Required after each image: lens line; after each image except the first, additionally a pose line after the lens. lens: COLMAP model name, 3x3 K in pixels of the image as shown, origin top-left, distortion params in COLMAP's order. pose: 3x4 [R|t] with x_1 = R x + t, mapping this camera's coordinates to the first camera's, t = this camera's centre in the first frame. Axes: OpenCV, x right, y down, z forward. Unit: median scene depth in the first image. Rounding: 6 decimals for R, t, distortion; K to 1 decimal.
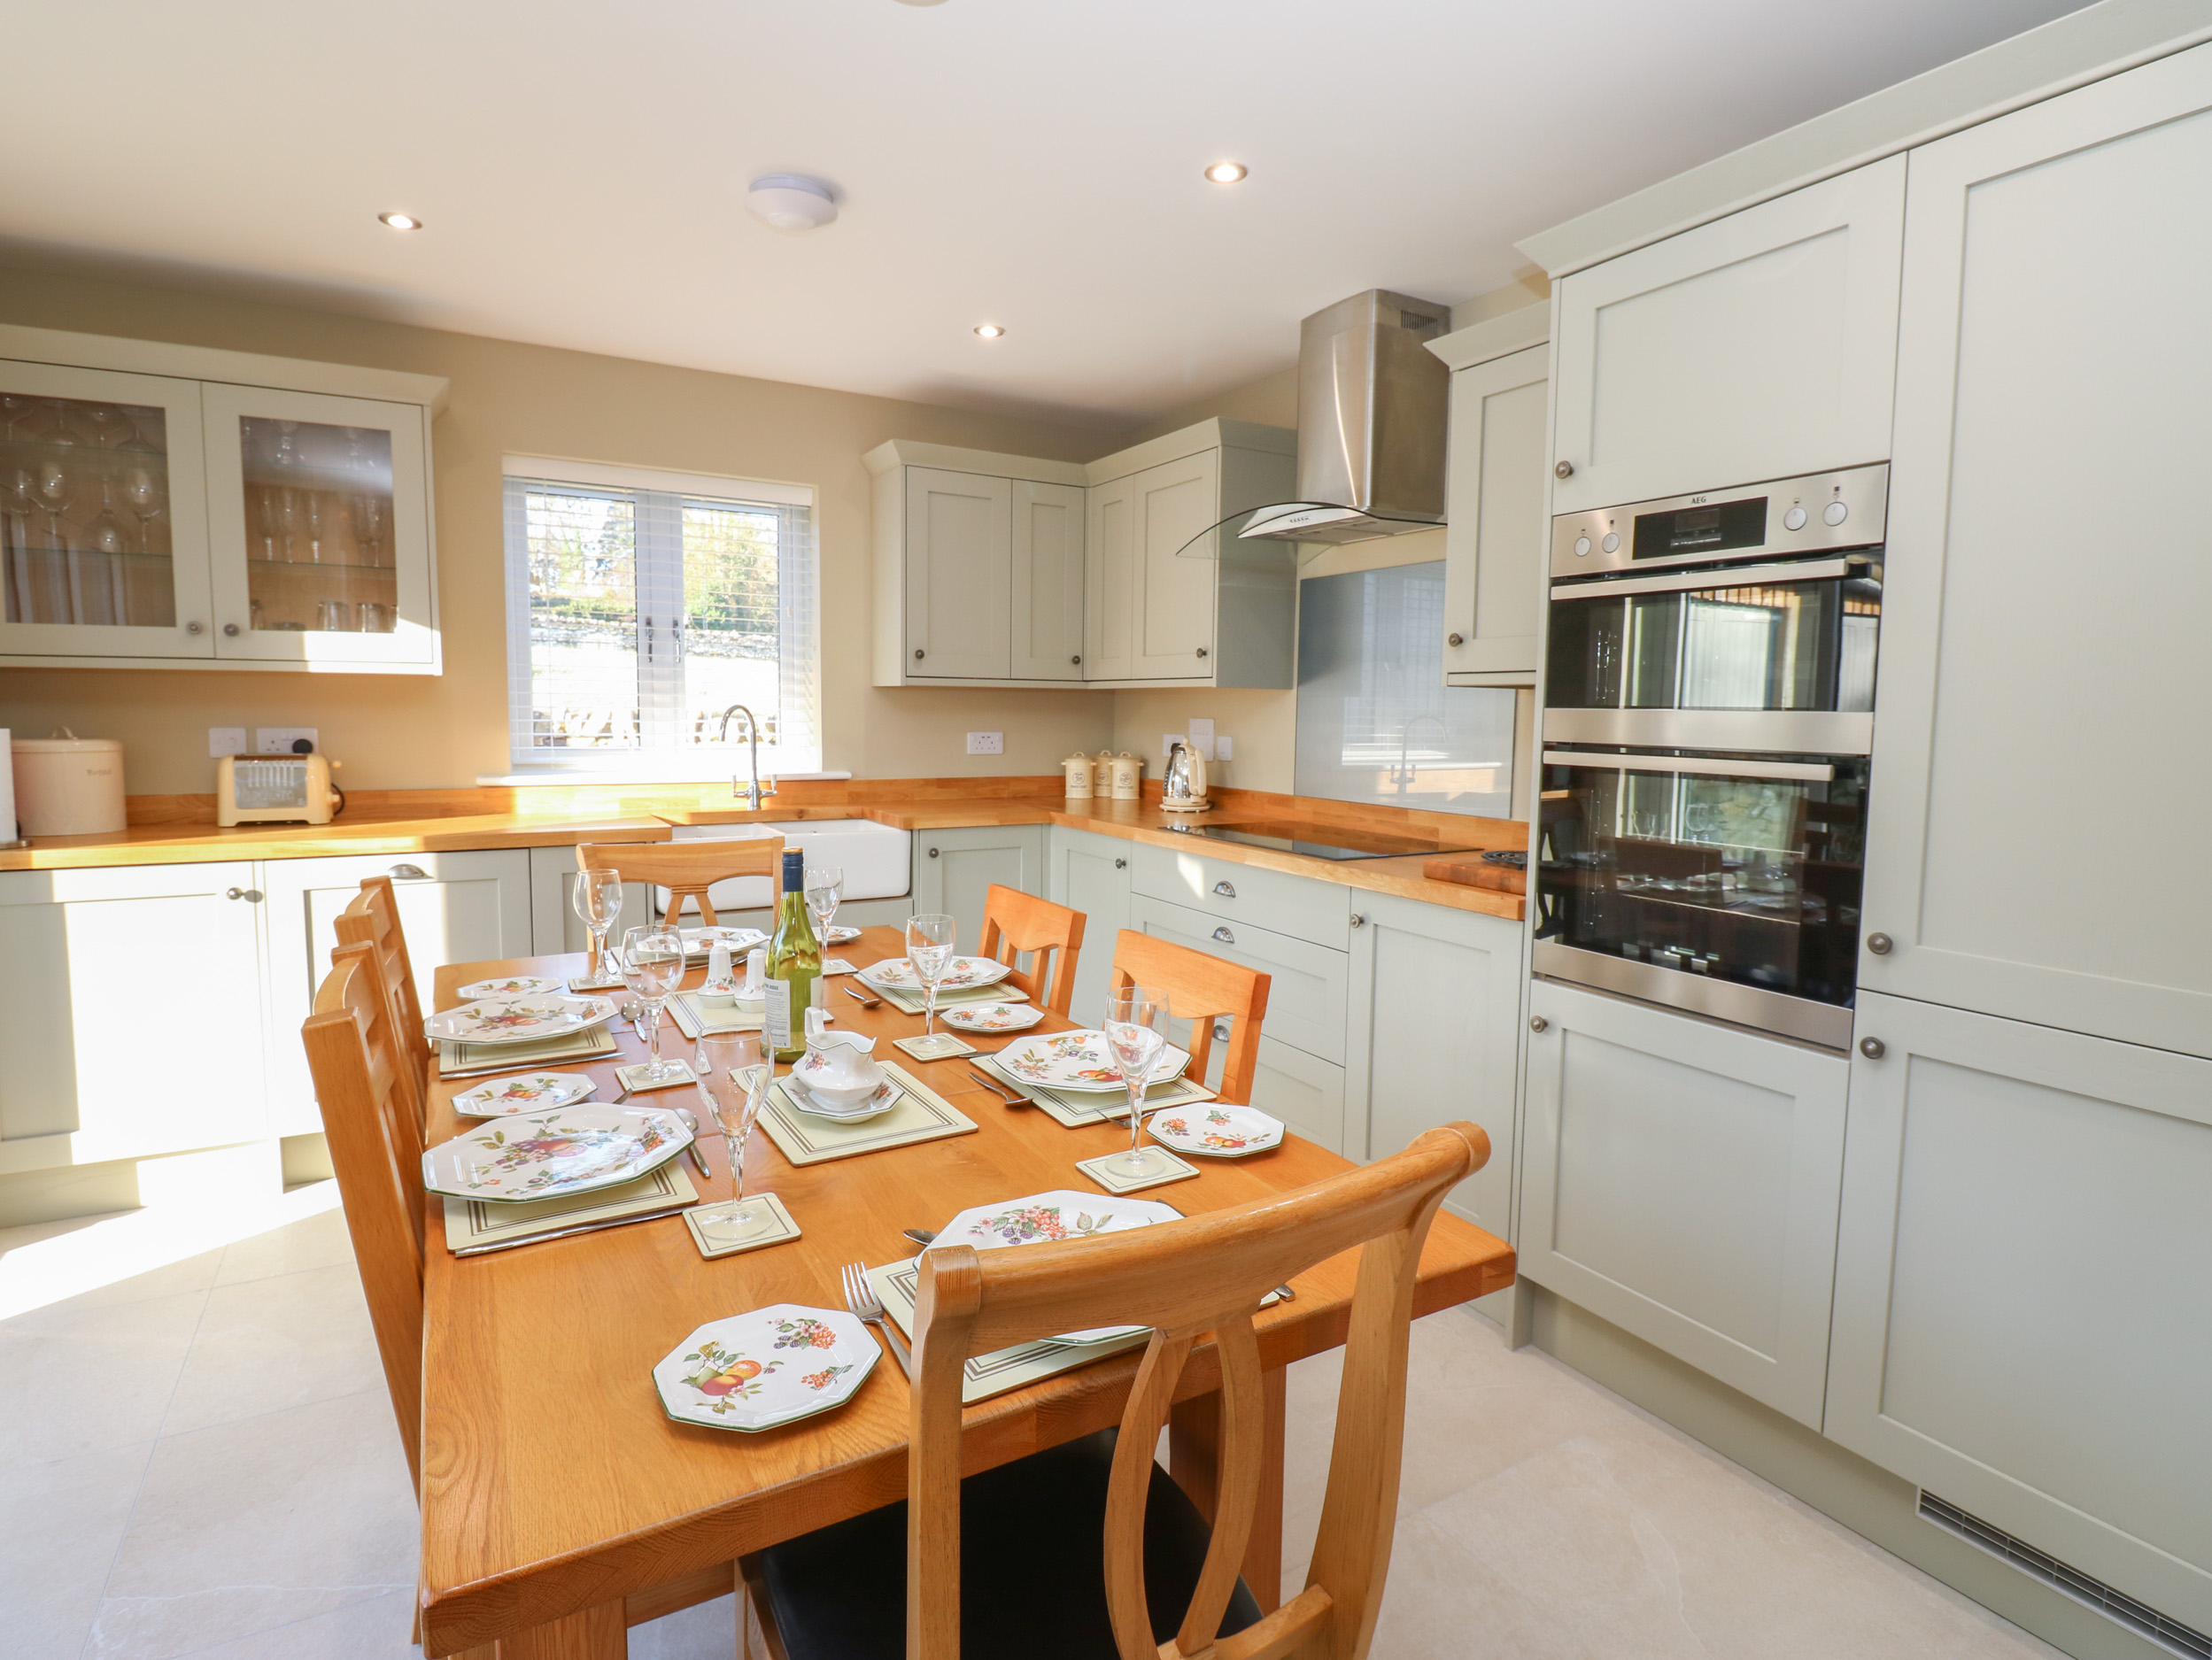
lens RADIAL K [[1146.4, 0, 1118.9], [0, 1146.4, 819.2], [0, 0, 1]] dist [-0.002607, -0.011281]
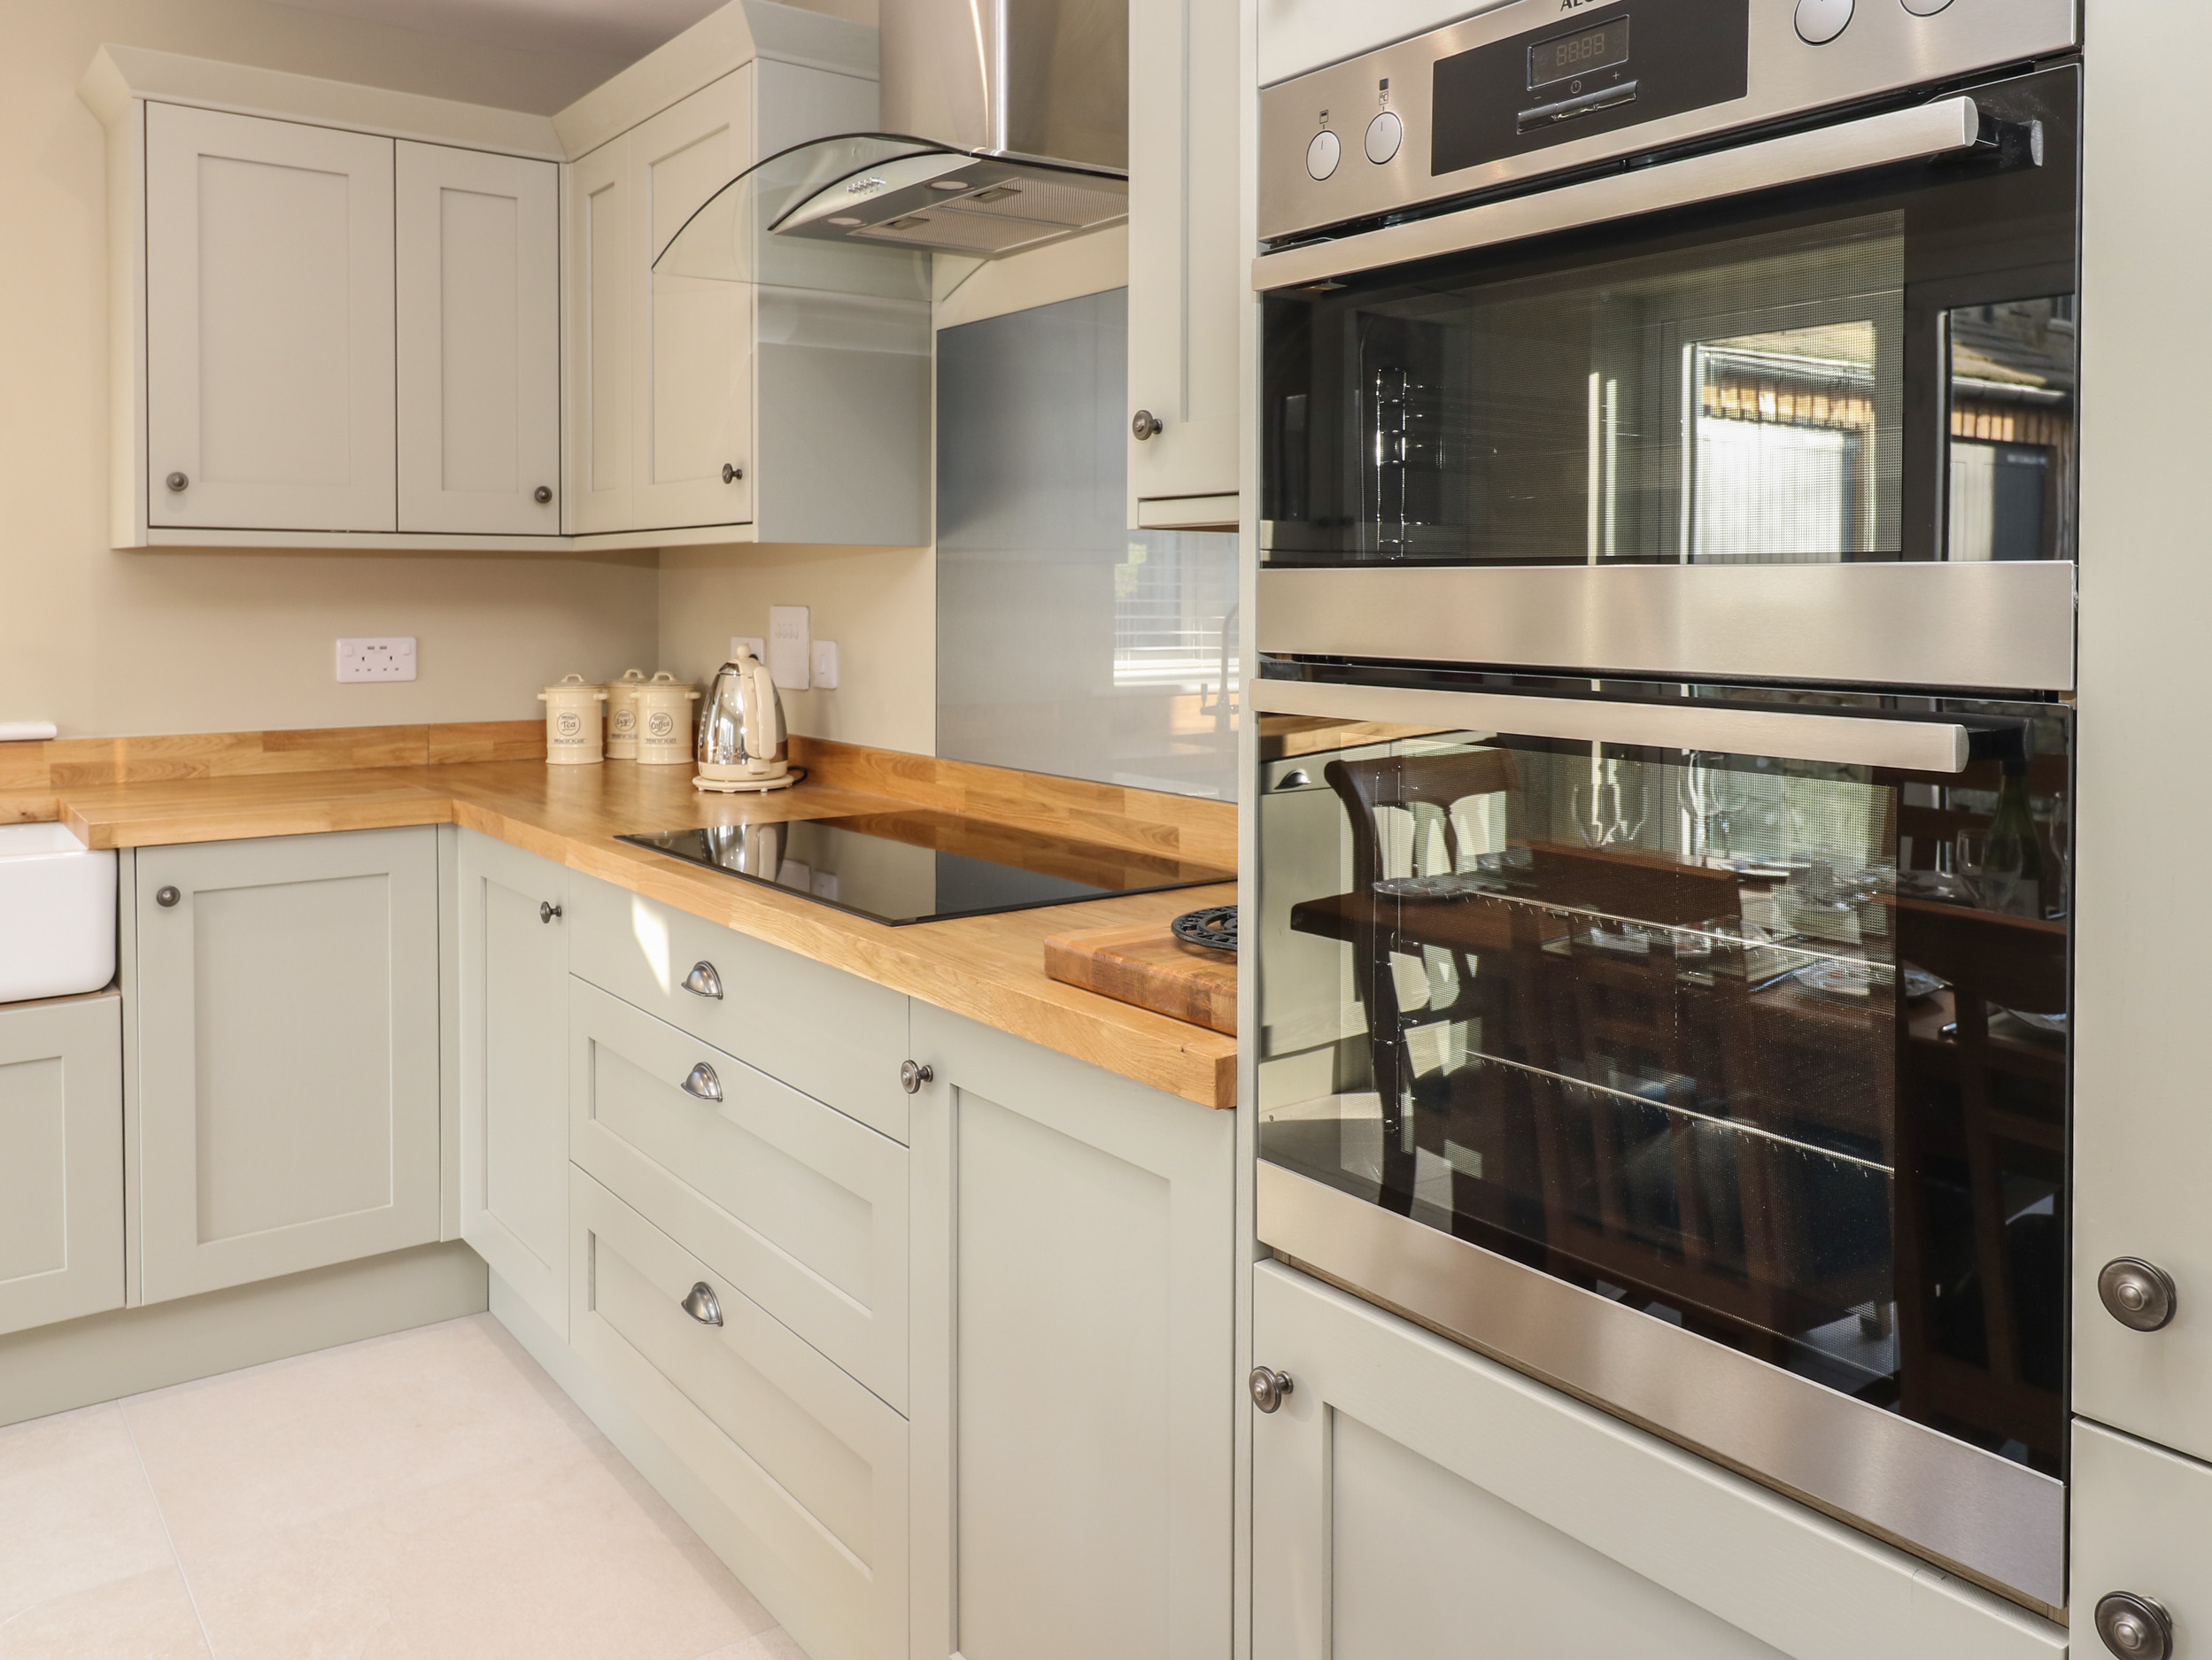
lens RADIAL K [[1711.1, 0, 1134.2], [0, 1711.1, 642.7], [0, 0, 1]] dist [0.008257, -0.006643]
pose [[0.993097, -0.014052, 0.116450, 0.151891], [0.021815, 0.997604, -0.065656, -0.019750], [-0.115248, 0.067744, 0.991024, 0.247019]]
